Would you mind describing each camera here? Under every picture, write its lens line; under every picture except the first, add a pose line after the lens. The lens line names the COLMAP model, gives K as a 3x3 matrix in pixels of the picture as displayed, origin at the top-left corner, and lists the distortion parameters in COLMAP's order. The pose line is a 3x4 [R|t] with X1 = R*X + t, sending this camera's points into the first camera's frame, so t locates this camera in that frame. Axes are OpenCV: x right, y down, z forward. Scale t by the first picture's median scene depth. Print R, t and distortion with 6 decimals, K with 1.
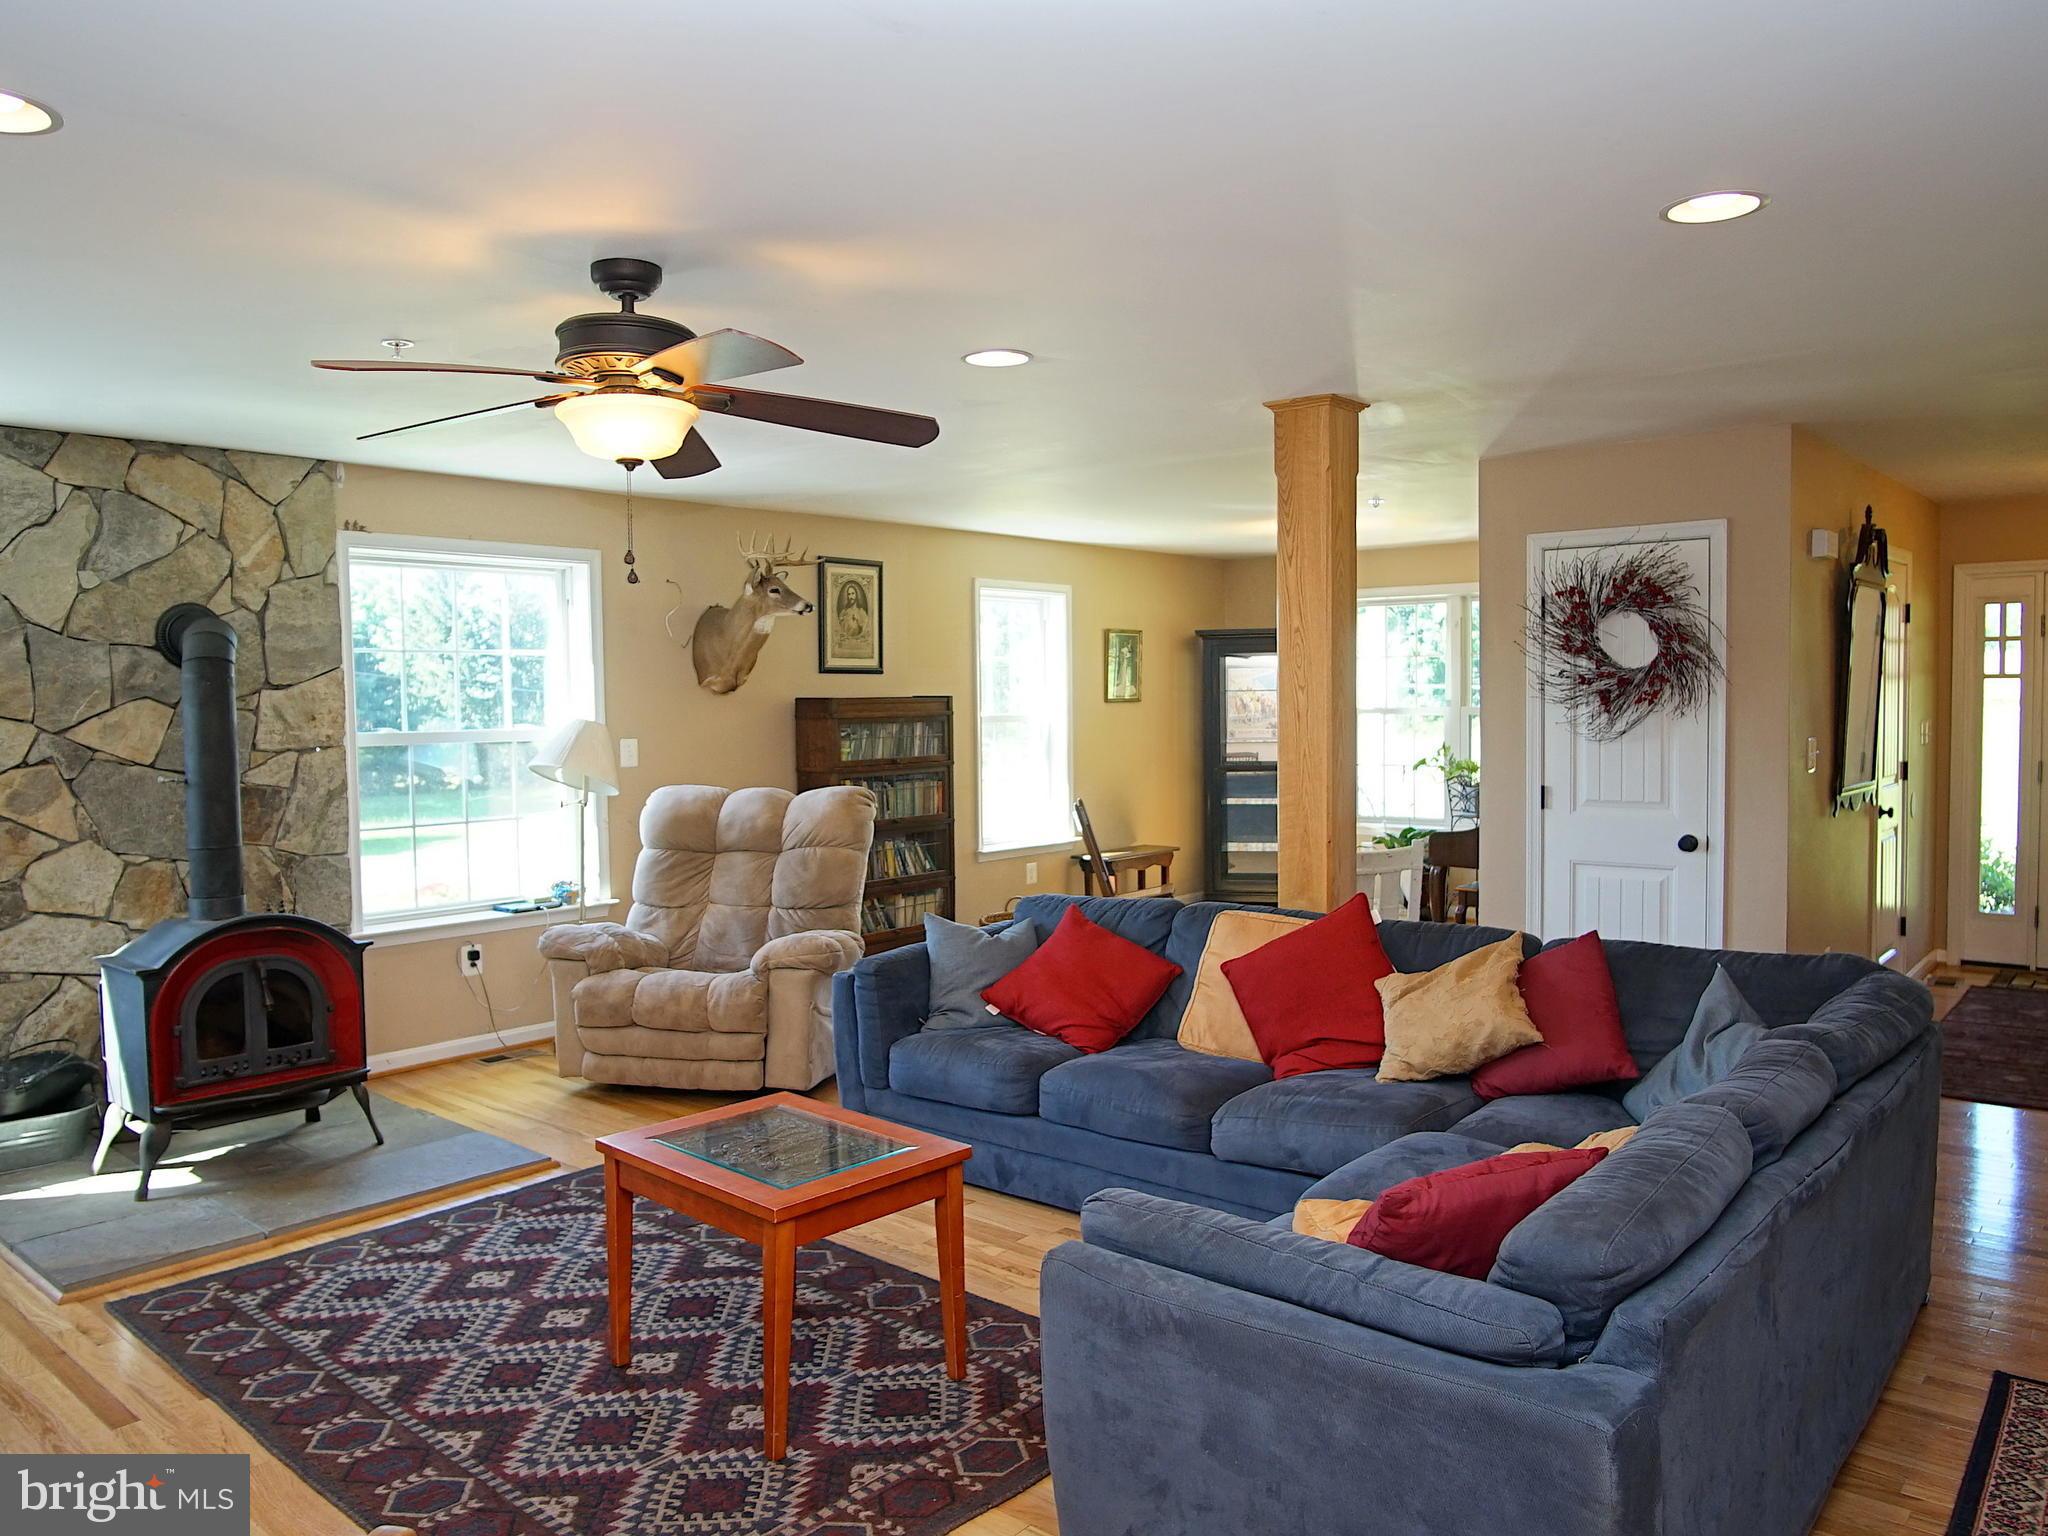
lens RADIAL K [[1459.4, 0, 979.4], [0, 1459.4, 765.9], [0, 0, 1]] dist [-0.039023, 0.018861]
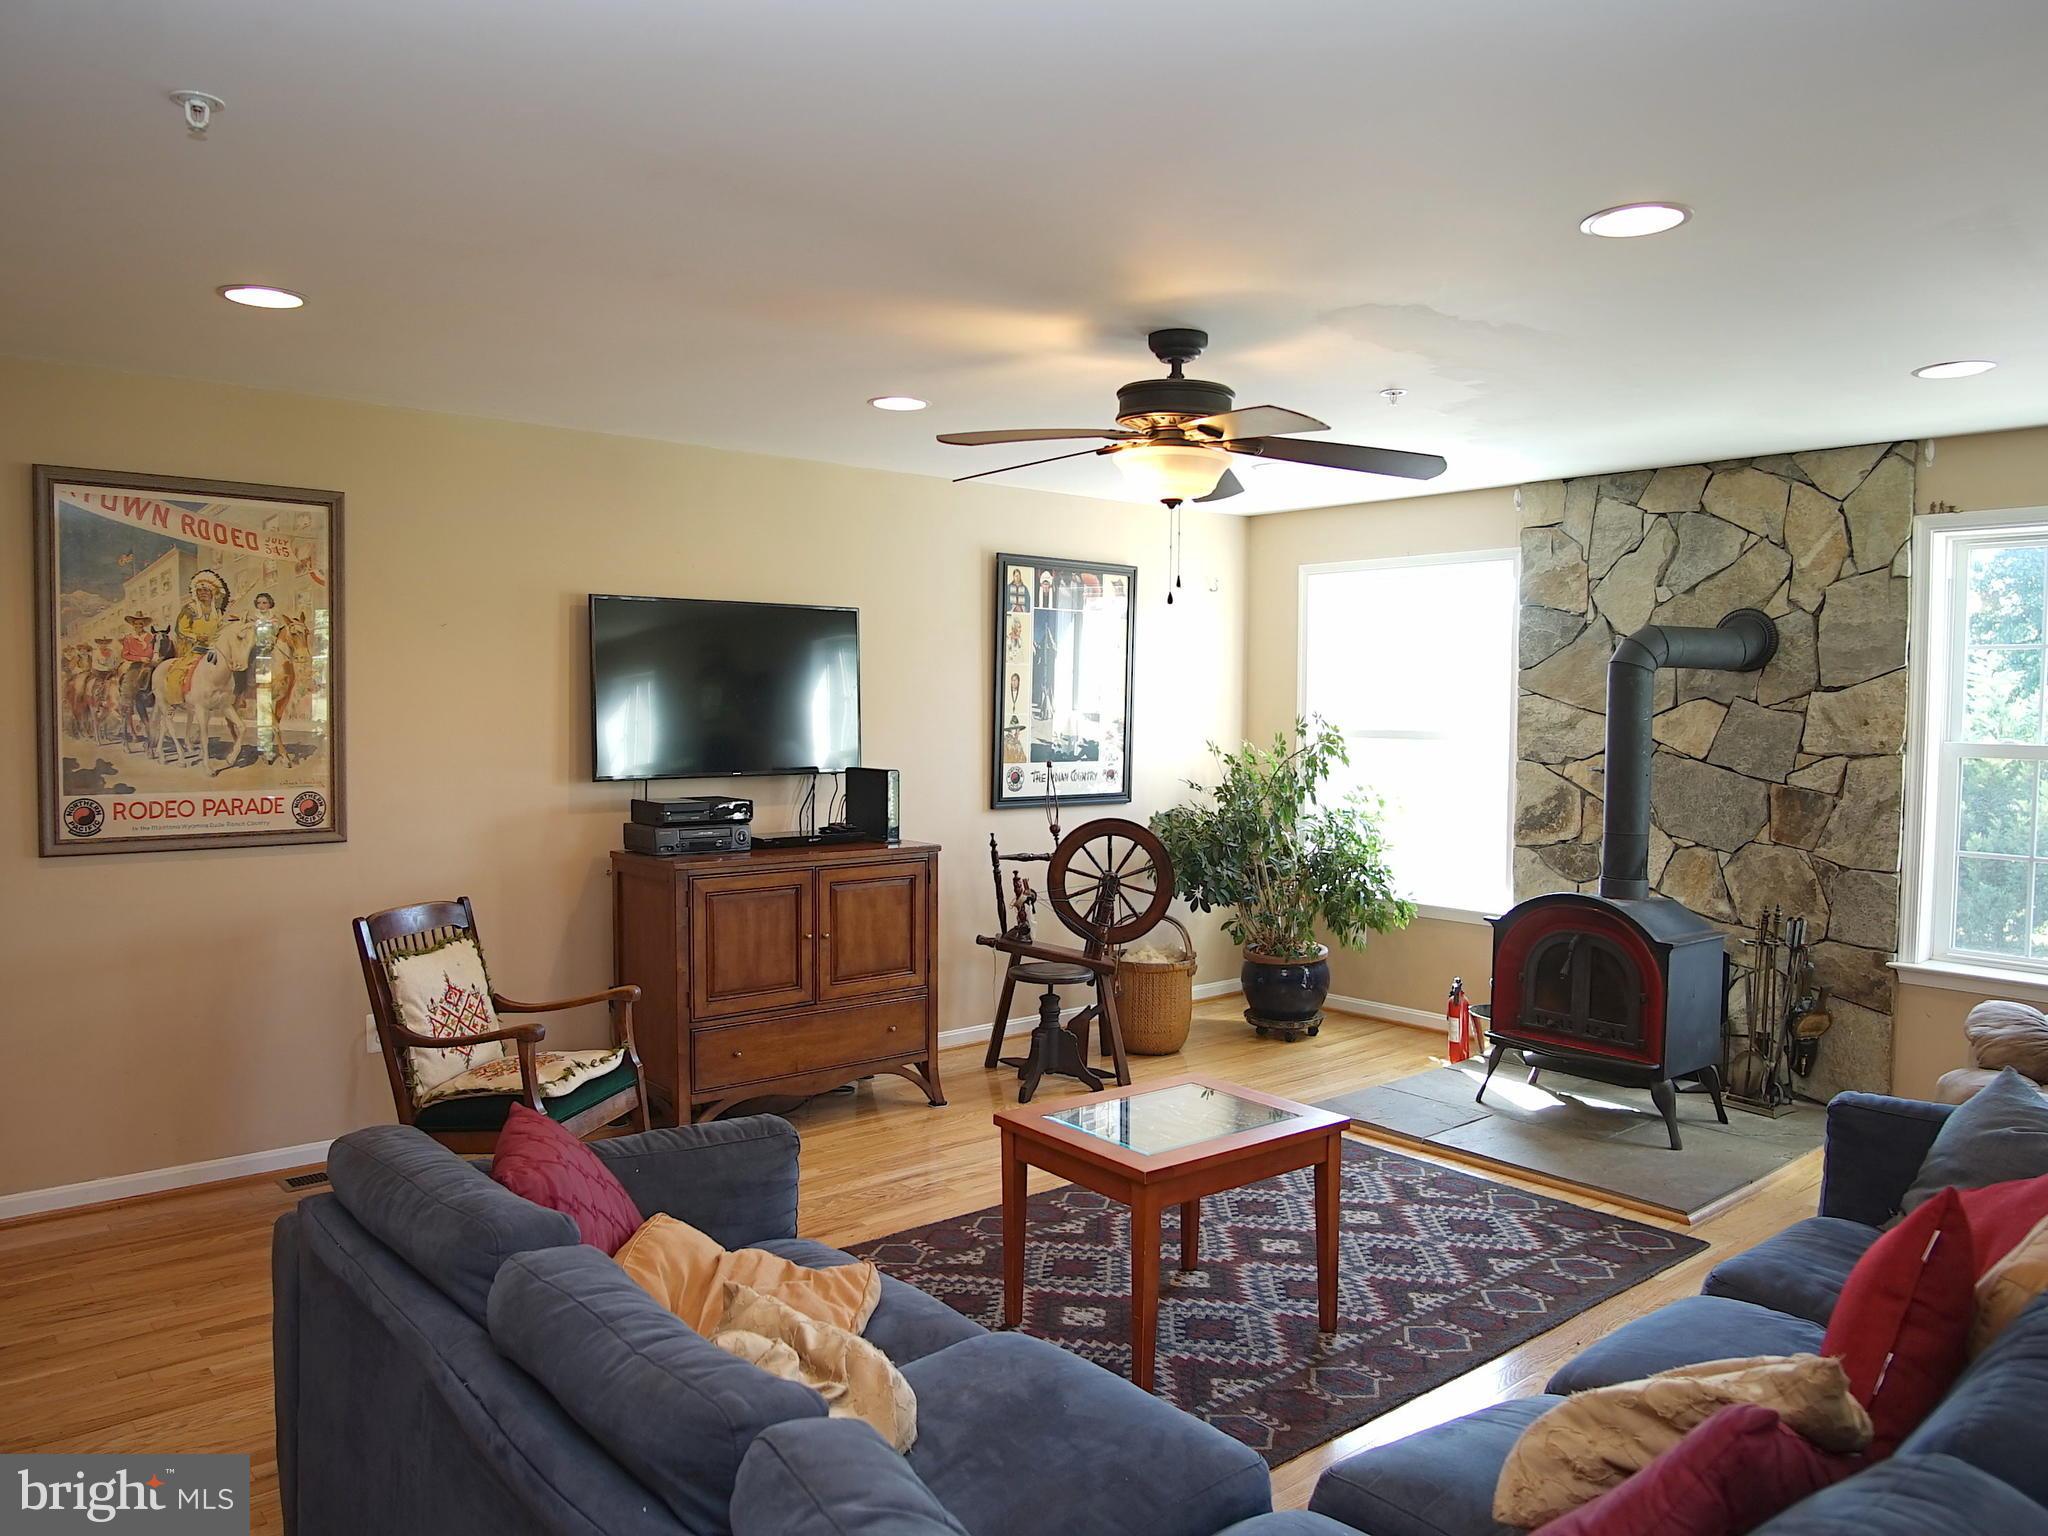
lens RADIAL K [[1459.4, 0, 1028.0], [0, 1459.4, 771.3], [0, 0, 1]] dist [-0.039023, 0.018861]
pose [[-0.135954, 0.061935, -0.988777, 0.570002], [-0.054323, 0.996076, 0.069862, -0.039703], [0.989225, 0.063211, -0.132056, 0.627044]]
